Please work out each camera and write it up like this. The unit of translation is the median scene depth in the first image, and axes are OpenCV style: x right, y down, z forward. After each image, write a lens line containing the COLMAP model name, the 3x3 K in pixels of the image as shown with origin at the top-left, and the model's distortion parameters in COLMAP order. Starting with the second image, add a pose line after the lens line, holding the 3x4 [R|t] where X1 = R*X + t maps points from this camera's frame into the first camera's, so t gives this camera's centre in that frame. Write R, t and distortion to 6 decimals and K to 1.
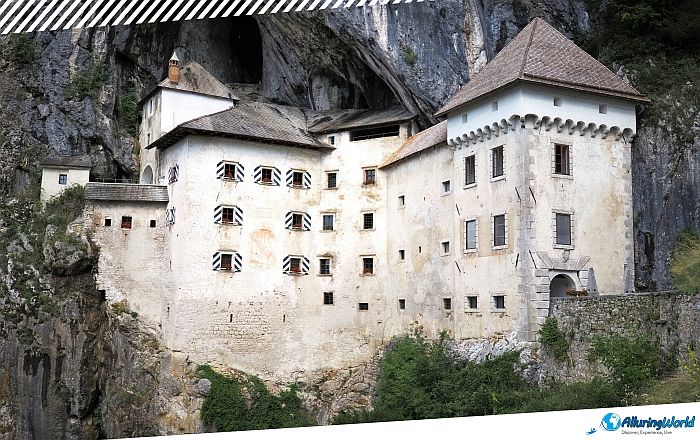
lens RADIAL K [[735.0, 0, 336.9], [0, 735.0, 207.5], [0, 0, 1]] dist [-0.000975, 0.000000]
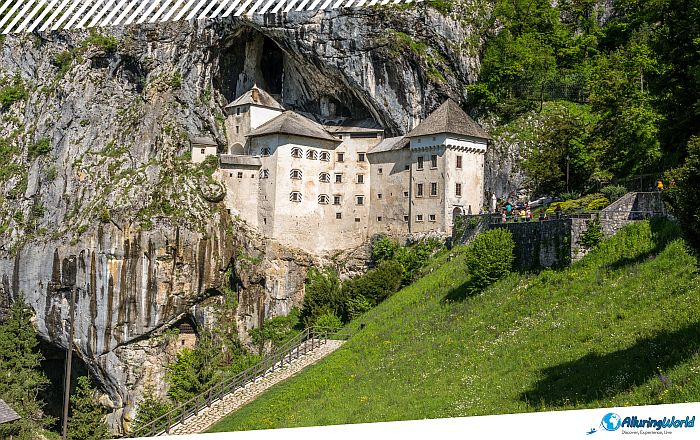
lens RADIAL K [[759.3, 0, 322.4], [0, 759.3, 174.2], [0, 0, 1]] dist [-0.006074, 0.000000]
pose [[0.977316, 0.033415, 0.209135, -0.505183], [-0.044542, 0.997819, 0.048723, -0.093538], [-0.207051, -0.056933, 0.976672, -1.054967]]
